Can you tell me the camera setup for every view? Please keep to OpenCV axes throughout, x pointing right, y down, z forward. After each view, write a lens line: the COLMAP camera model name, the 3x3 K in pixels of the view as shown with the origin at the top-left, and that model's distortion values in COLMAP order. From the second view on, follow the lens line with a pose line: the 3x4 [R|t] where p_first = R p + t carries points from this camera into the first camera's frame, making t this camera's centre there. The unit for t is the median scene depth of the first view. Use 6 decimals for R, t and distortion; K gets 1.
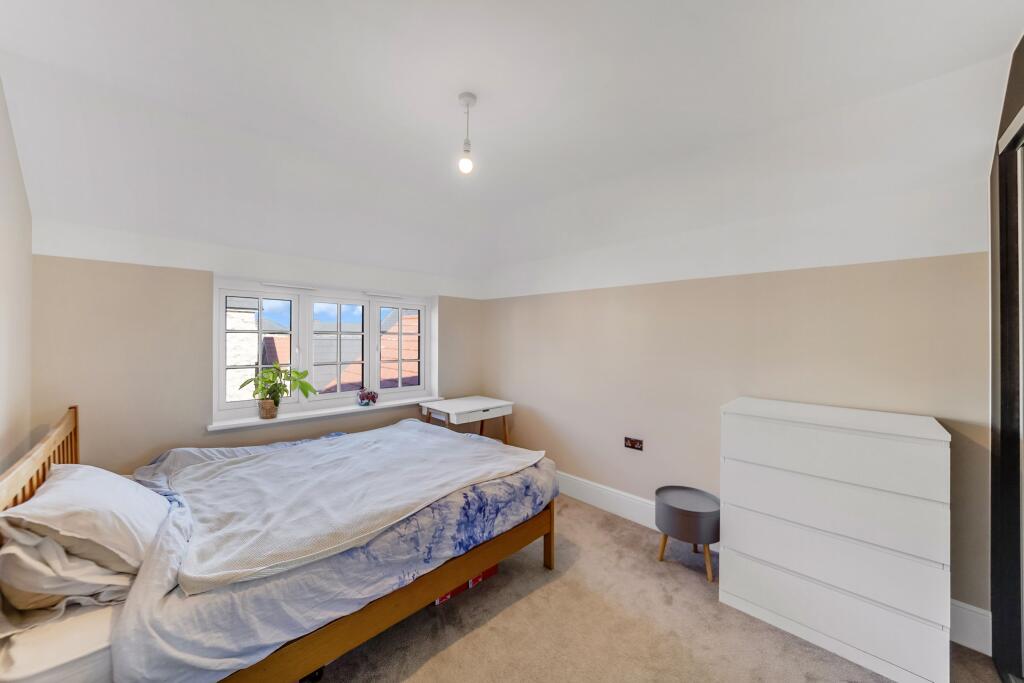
lens RADIAL K [[374.8, 0, 518.8], [0, 374.8, 334.9], [0, 0, 1]] dist [-0.001233, -0.000032]
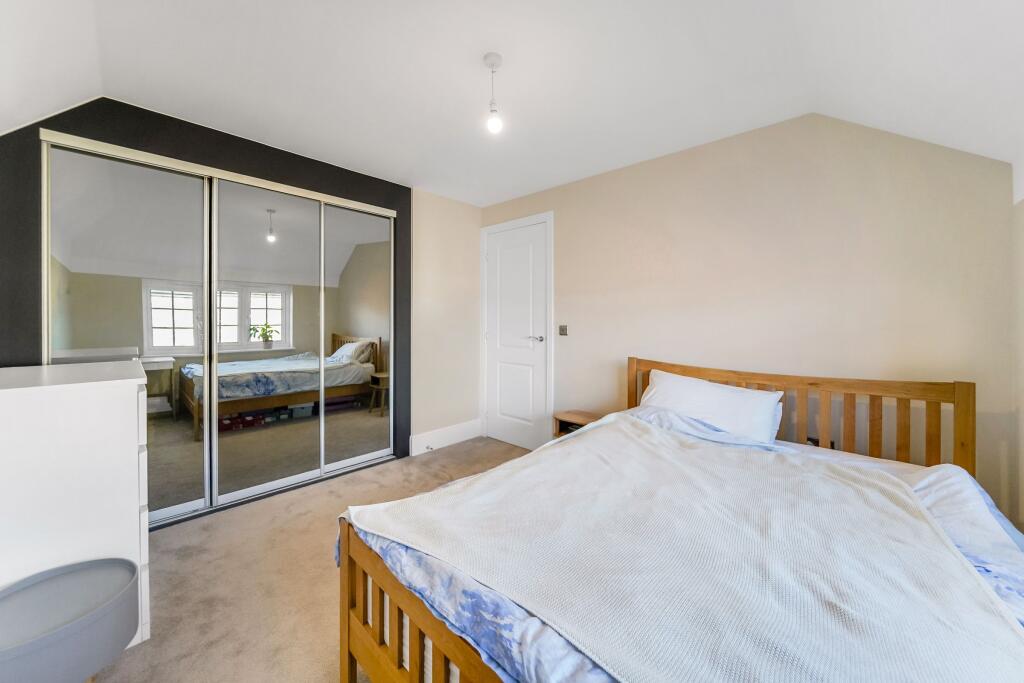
lens RADIAL K [[374.8, 0, 518.8], [0, 374.8, 334.9], [0, 0, 1]] dist [-0.001233, -0.000032]
pose [[-0.999765, -0.021590, -0.001903, -0.171590], [-0.021593, 0.999766, 0.001451, 0.103288], [0.001871, 0.001492, -0.999997, 1.765166]]
